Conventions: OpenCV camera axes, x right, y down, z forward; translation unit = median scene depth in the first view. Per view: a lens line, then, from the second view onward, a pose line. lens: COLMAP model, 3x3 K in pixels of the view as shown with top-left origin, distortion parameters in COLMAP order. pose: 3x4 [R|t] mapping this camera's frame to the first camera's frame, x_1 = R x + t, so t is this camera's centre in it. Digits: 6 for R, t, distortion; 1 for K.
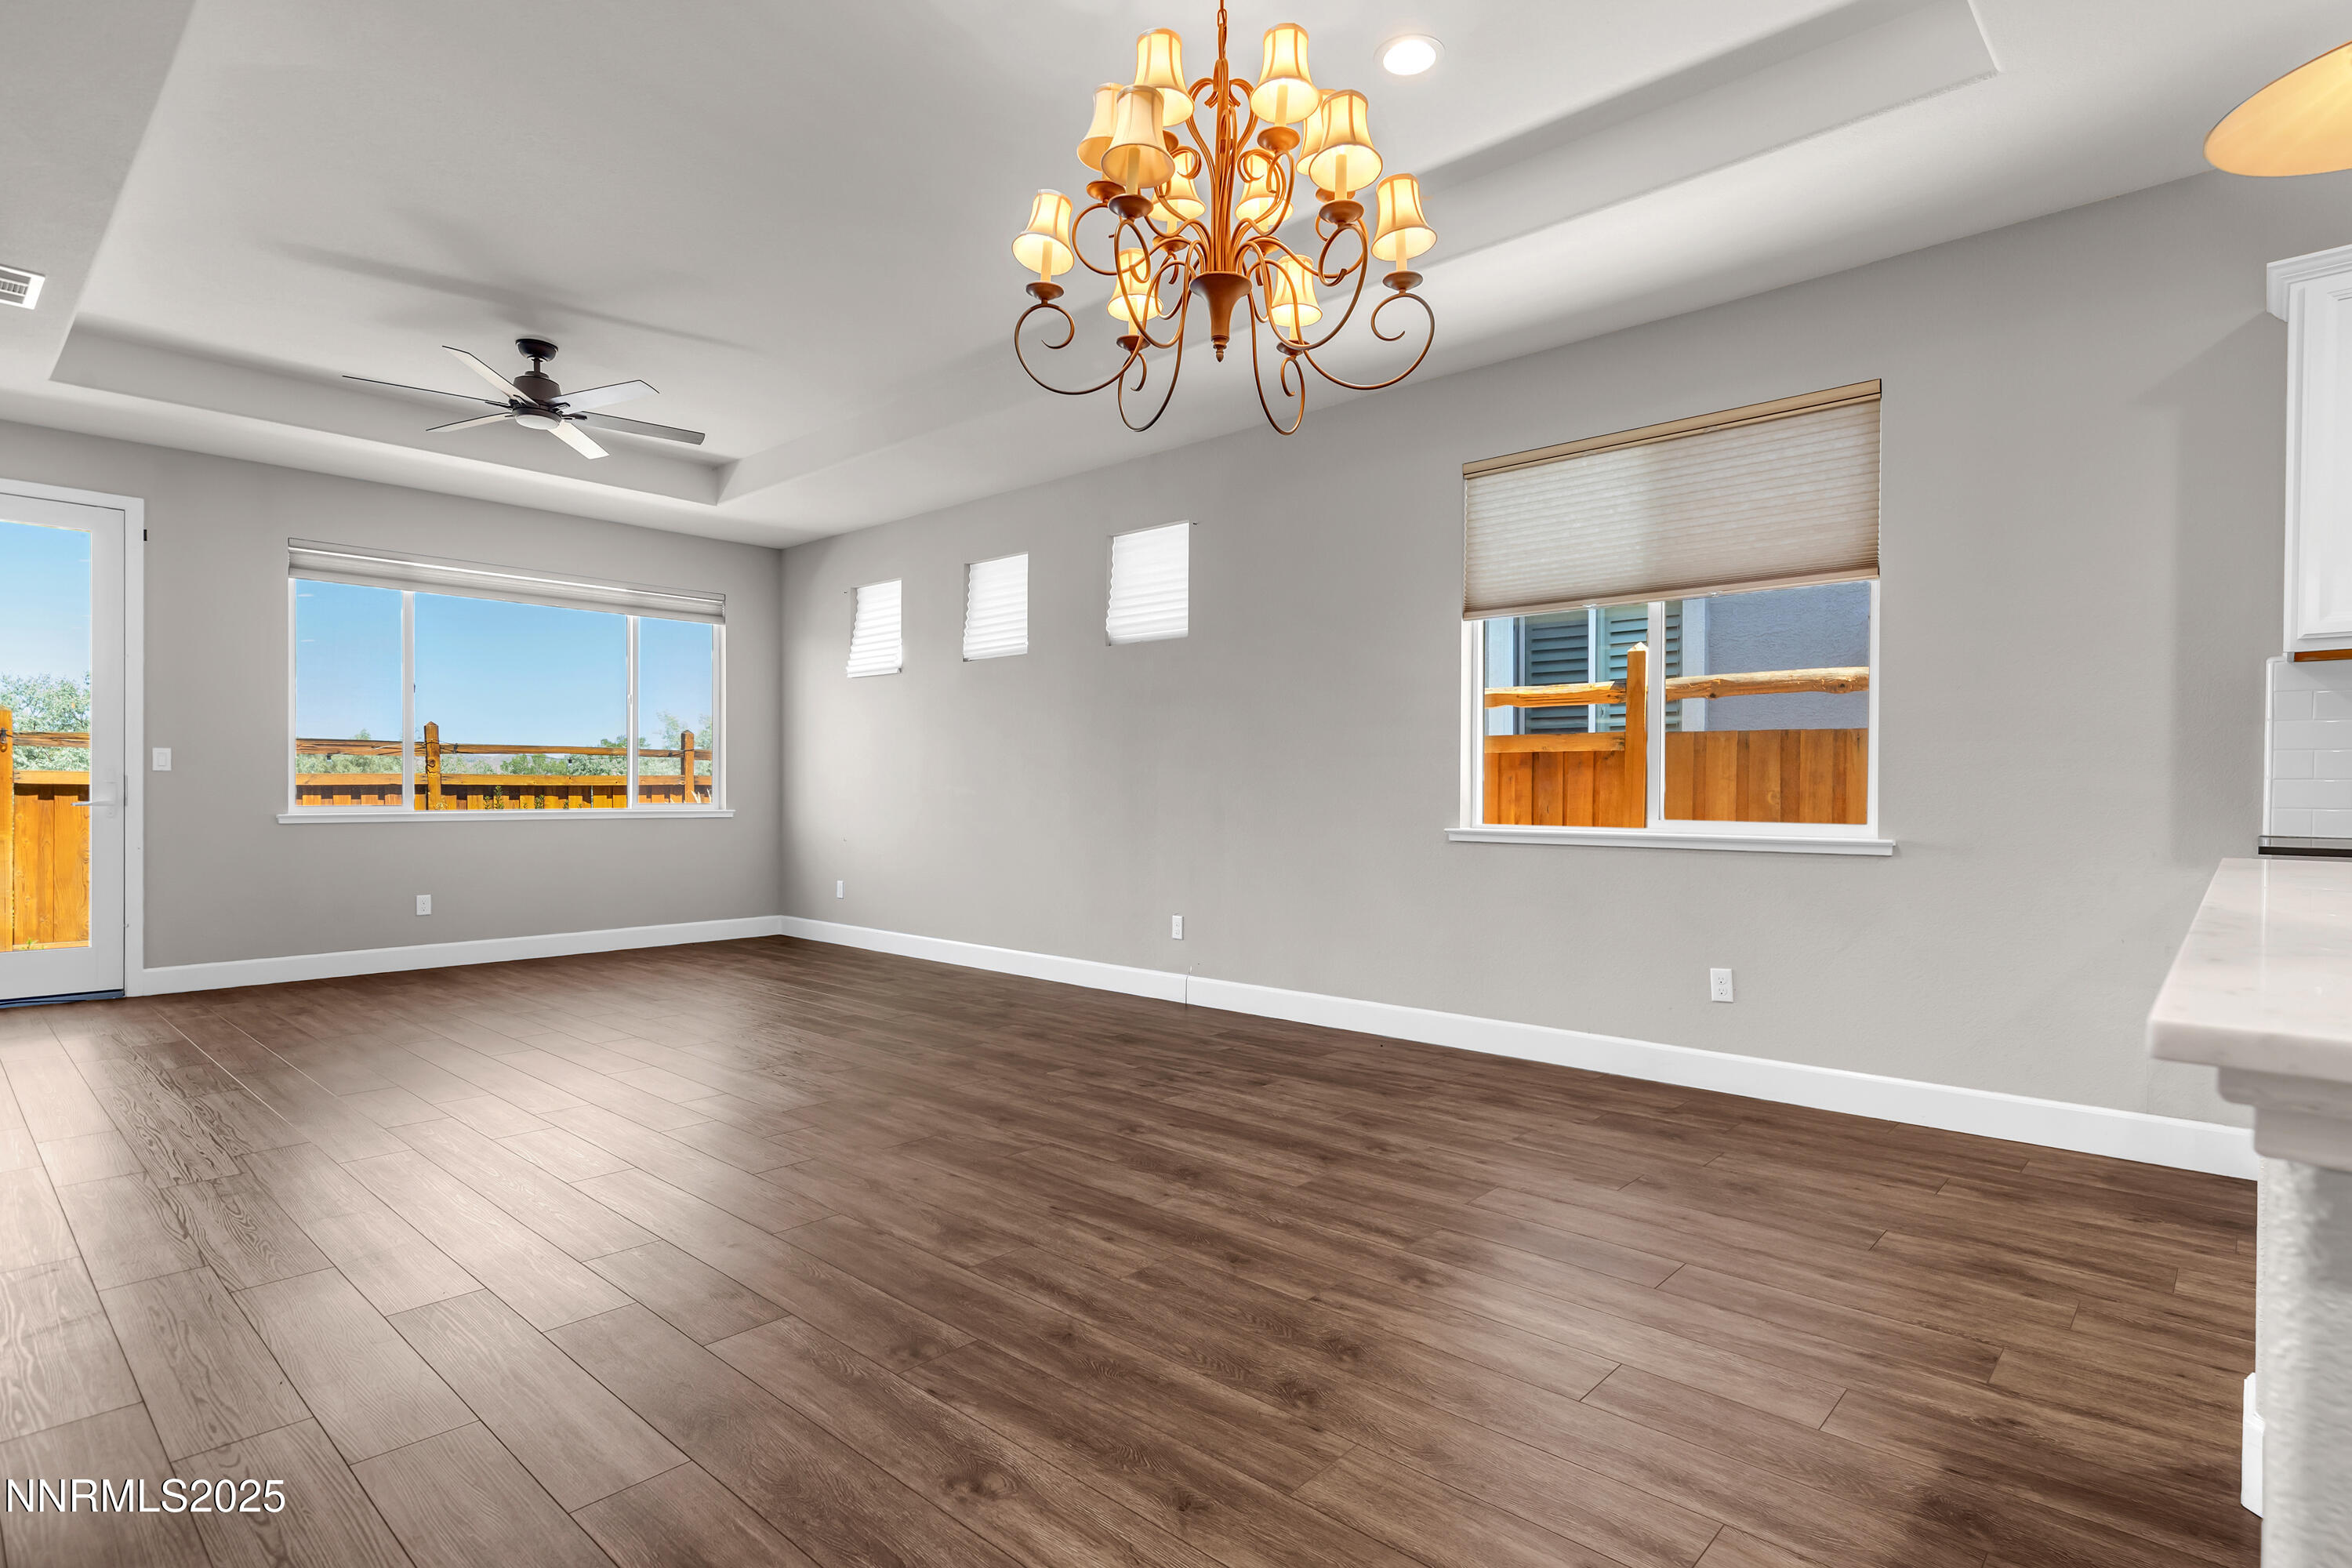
lens RADIAL K [[1178.4, 0, 1196.3], [0, 1178.4, 796.9], [0, 0, 1]] dist [0.006051, -0.000996]
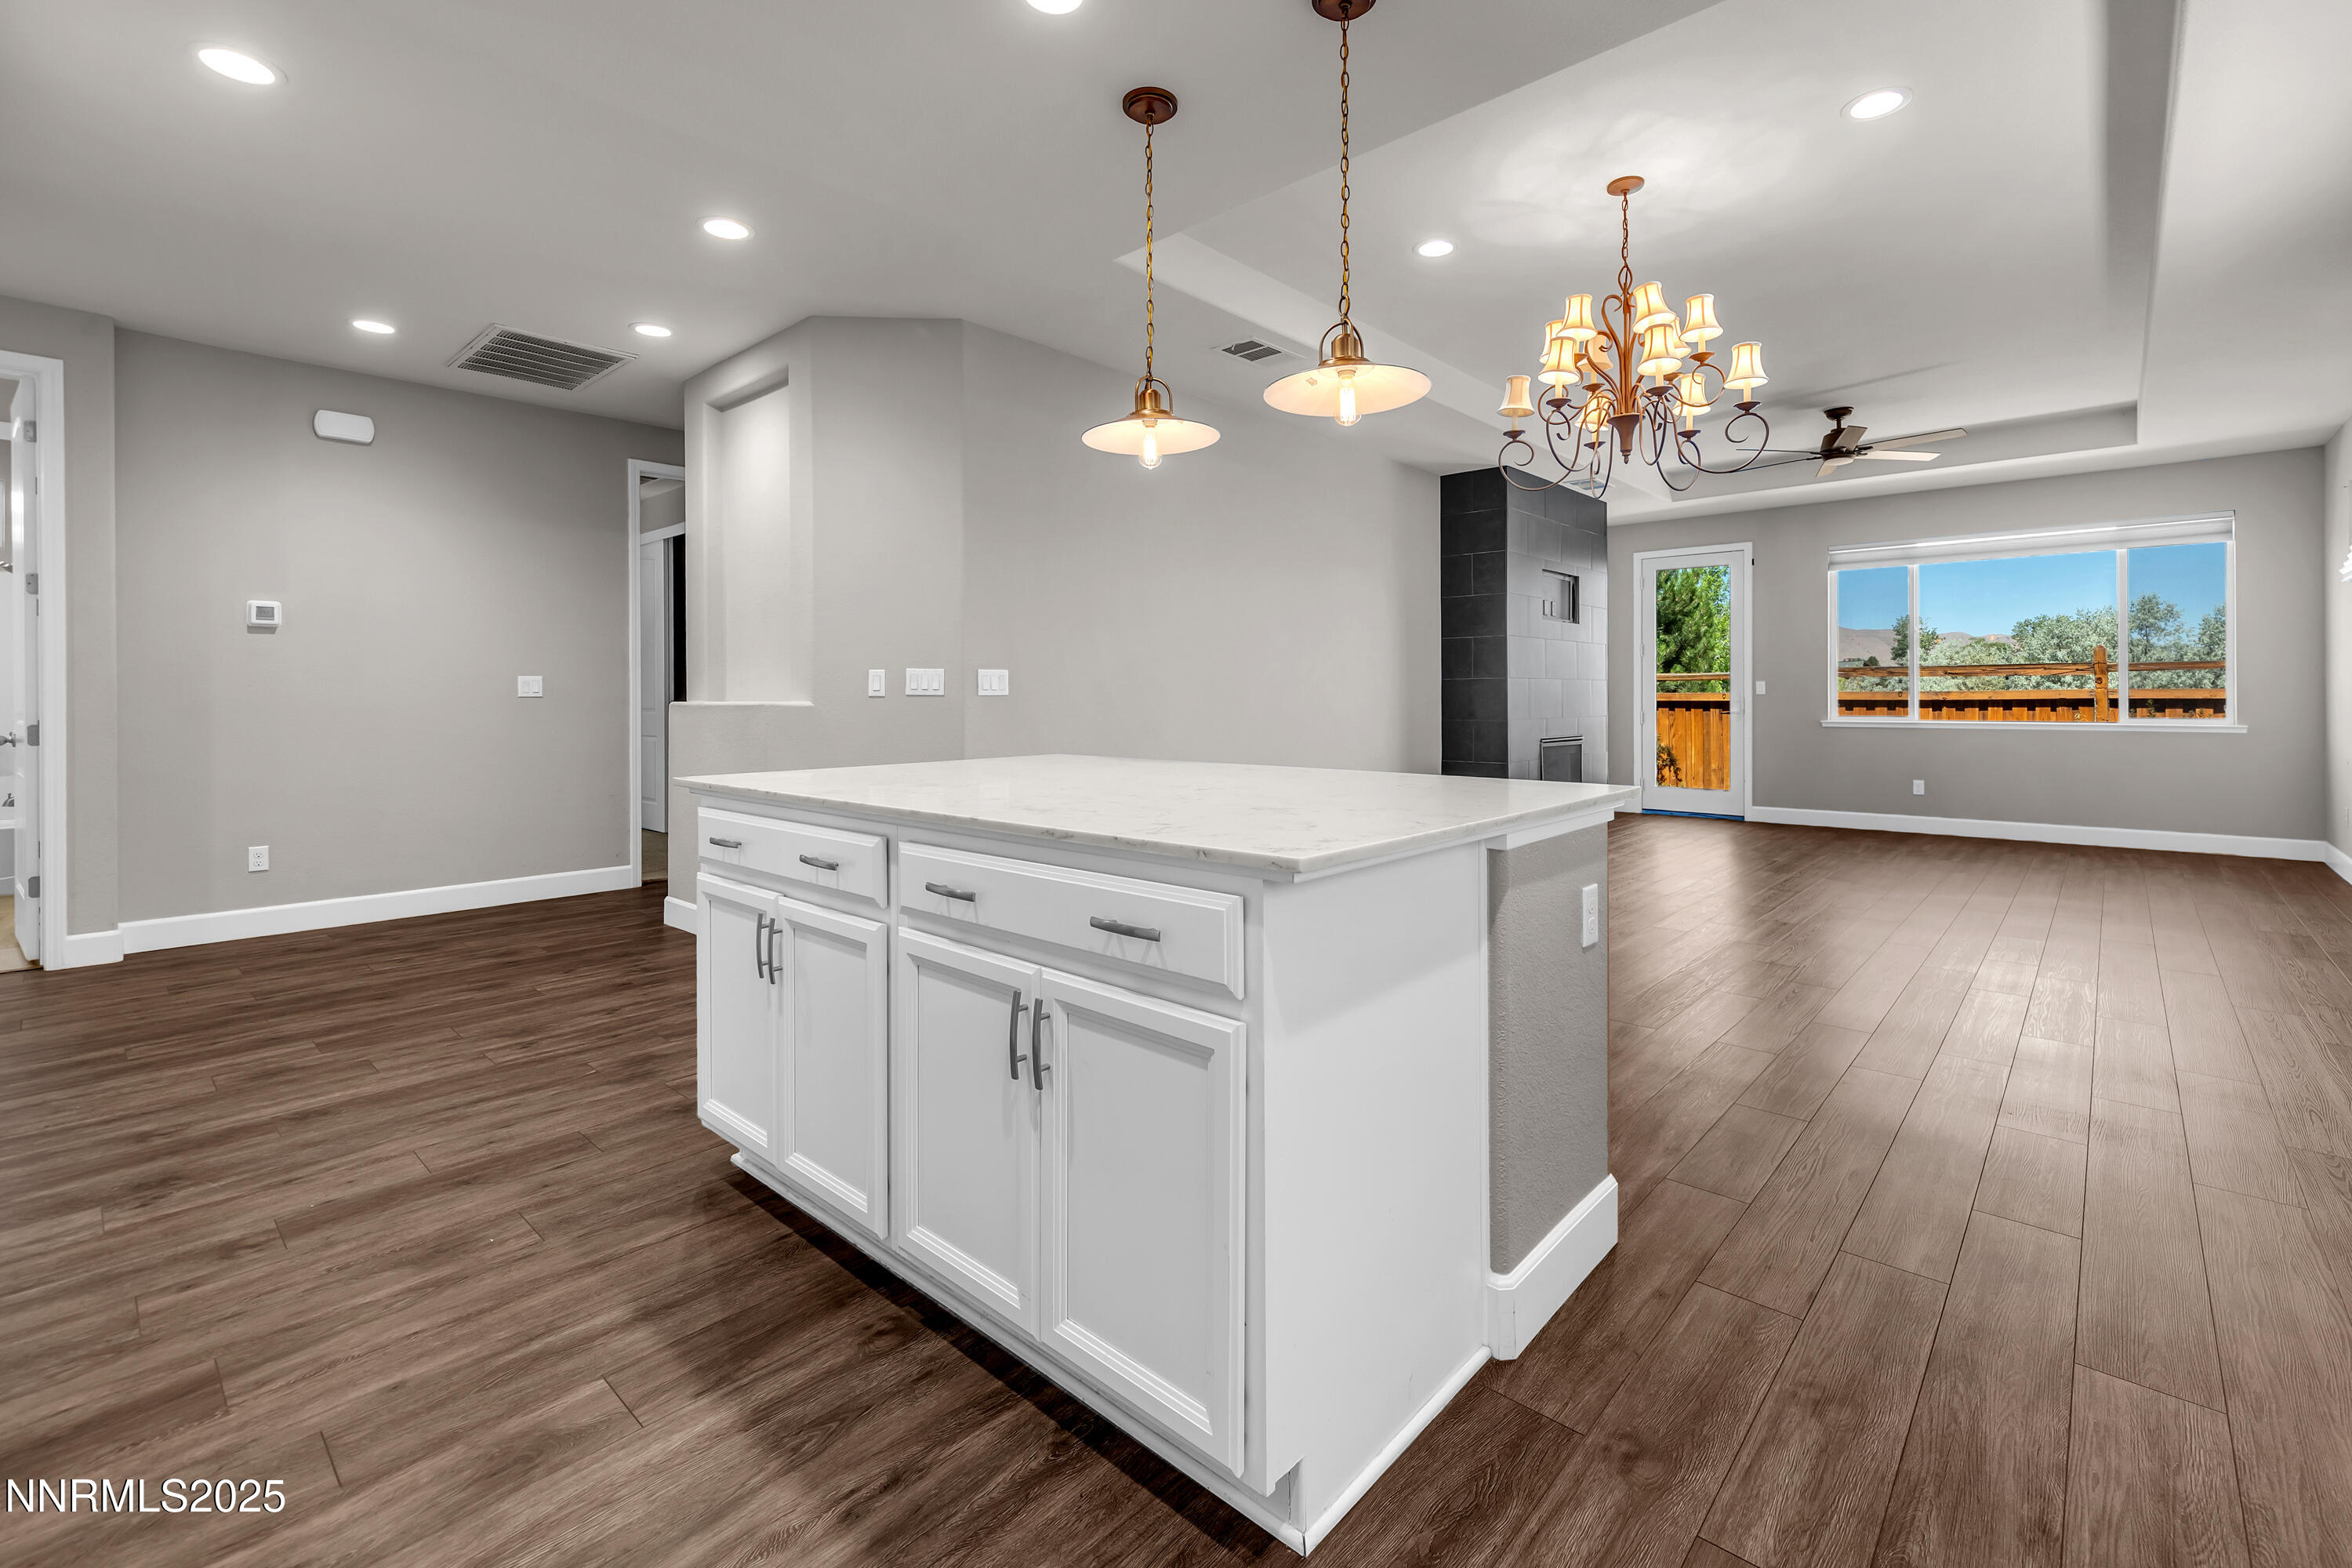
lens RADIAL K [[1015.2, 0, 1199.7], [0, 1015.2, 696.1], [0, 0, 1]] dist [0.001632, 0.000014]
pose [[0.004546, -0.002689, -0.999986, 0.780292], [-0.002774, 0.999993, -0.002701, -0.016482], [0.999986, 0.002787, 0.004539, 0.203103]]
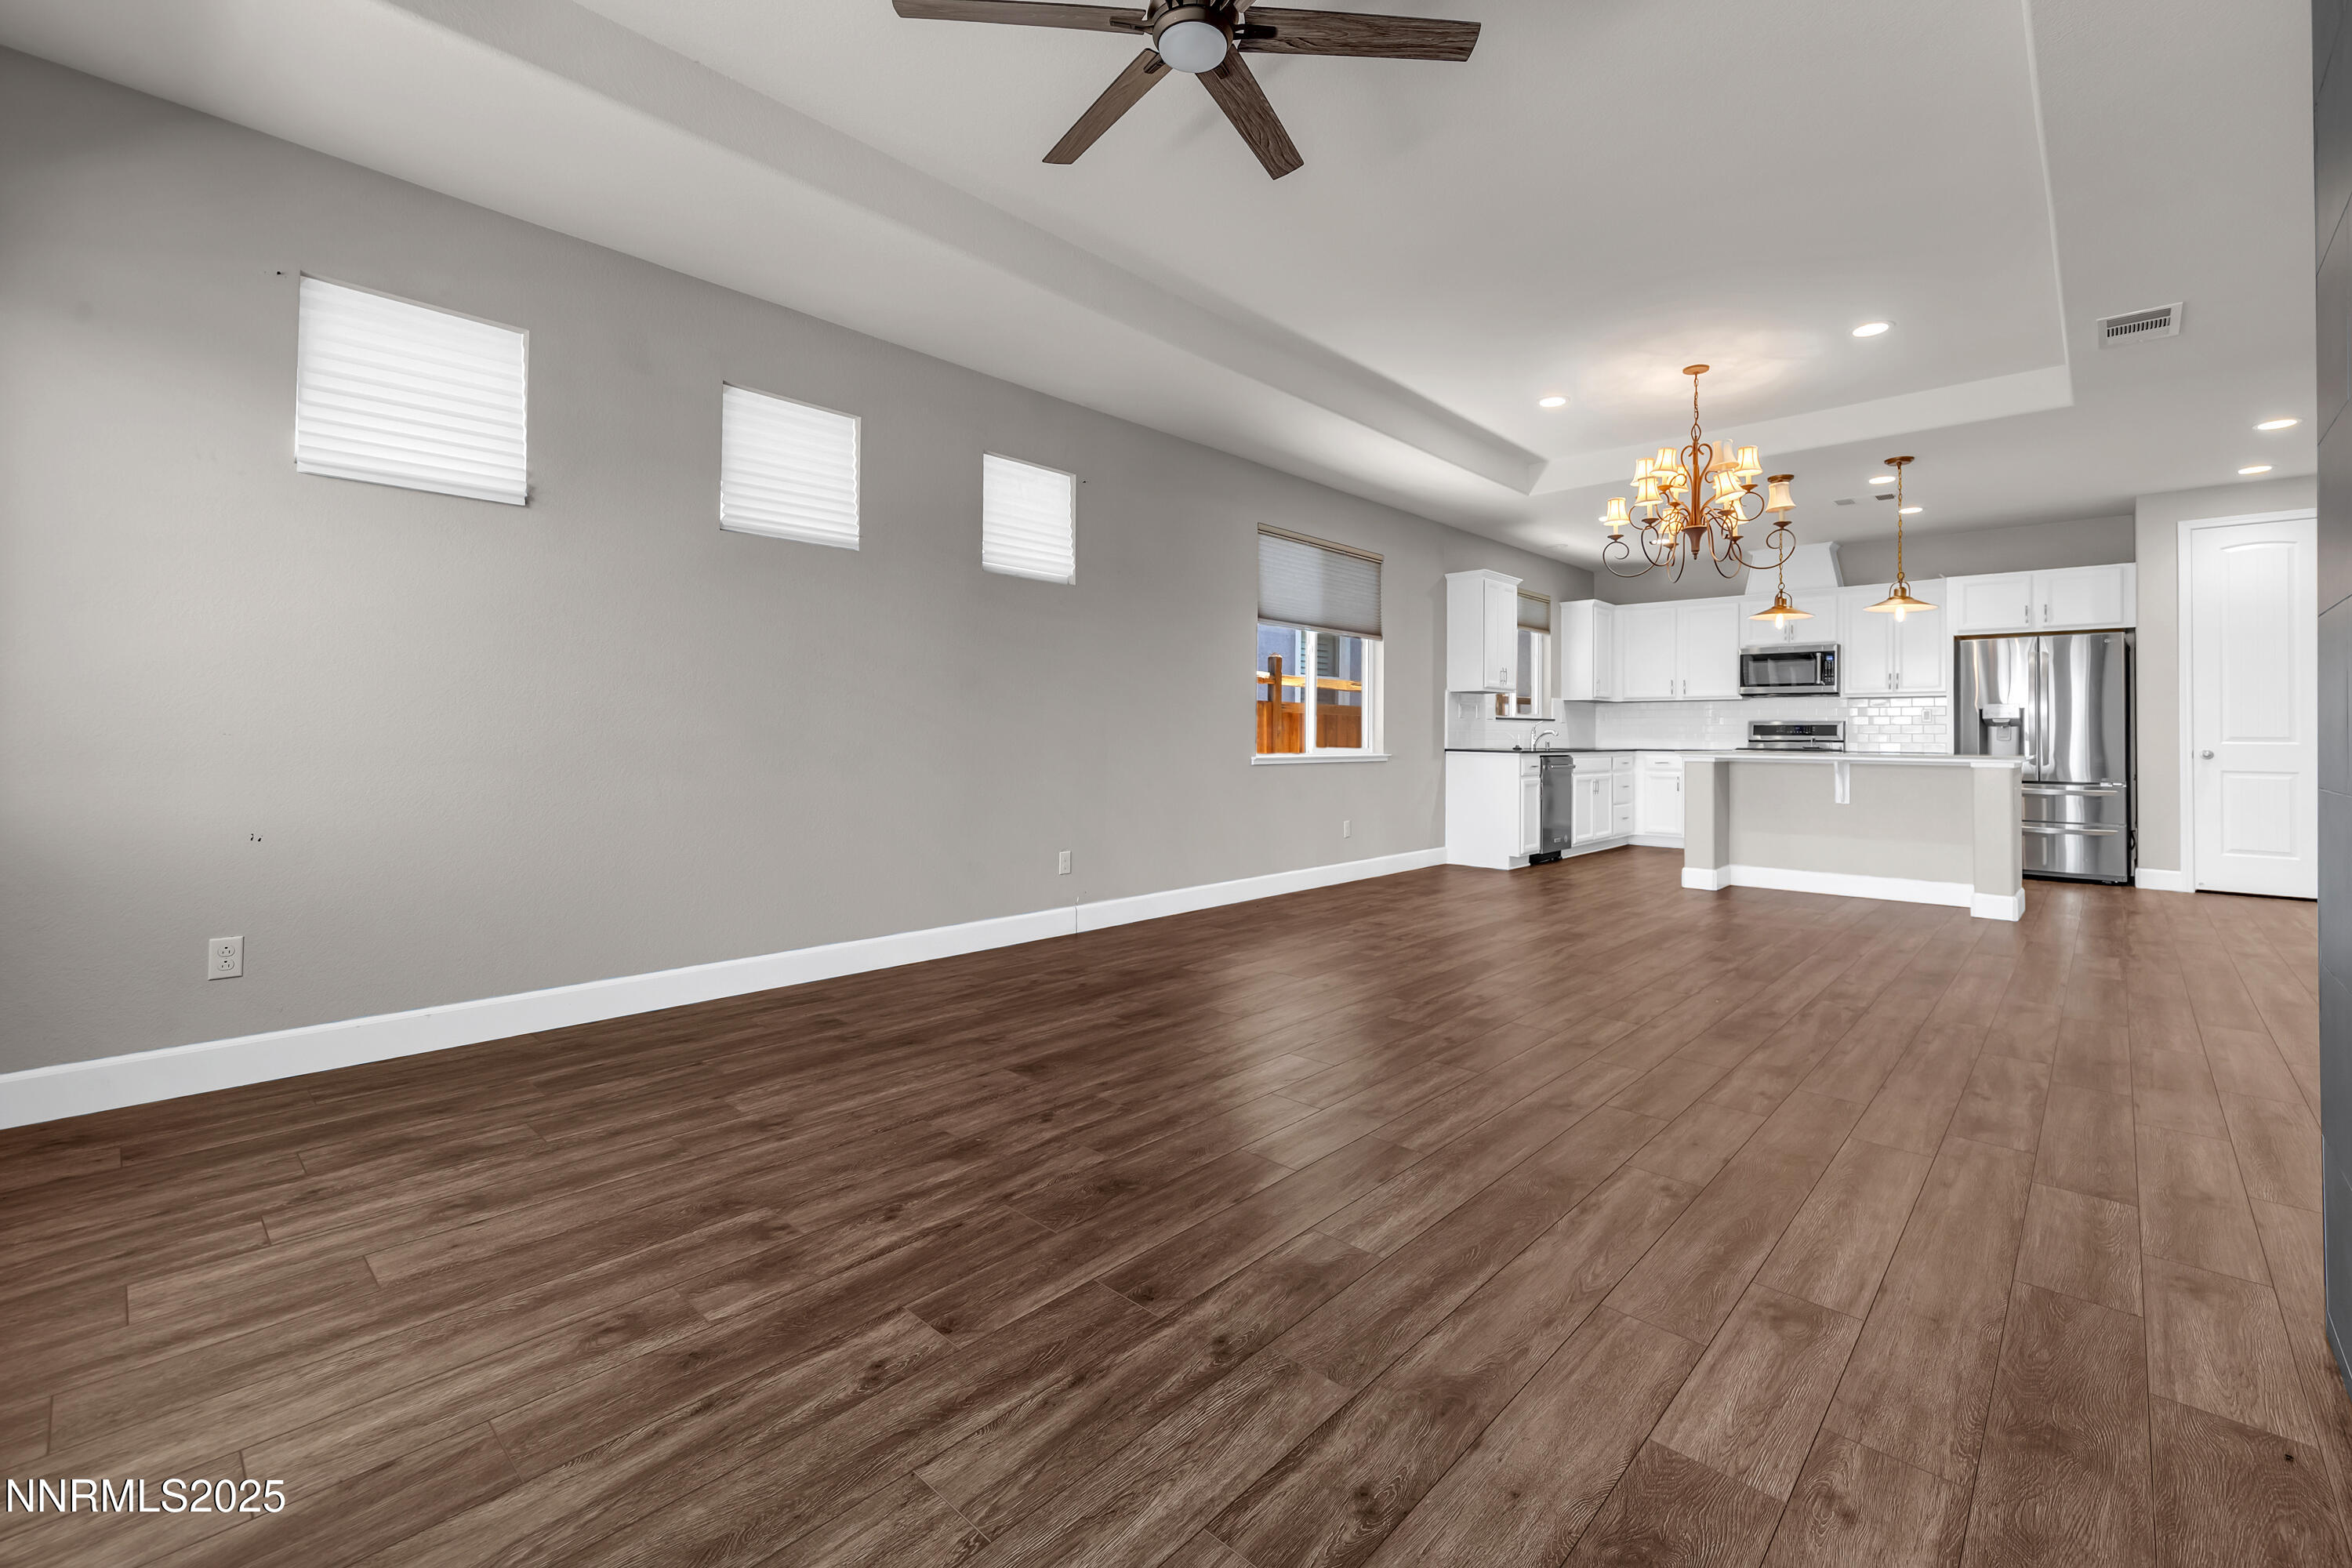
lens RADIAL K [[1012.1, 0, 1191.0], [0, 1012.1, 718.8], [0, 0, 1]] dist [0.017260, 0.000209]
pose [[0.001169, 0.014051, 0.999901, -1.110186], [-0.001687, 0.999900, -0.014049, -0.003935], [-0.999998, -0.001671, 0.001192, 1.085327]]
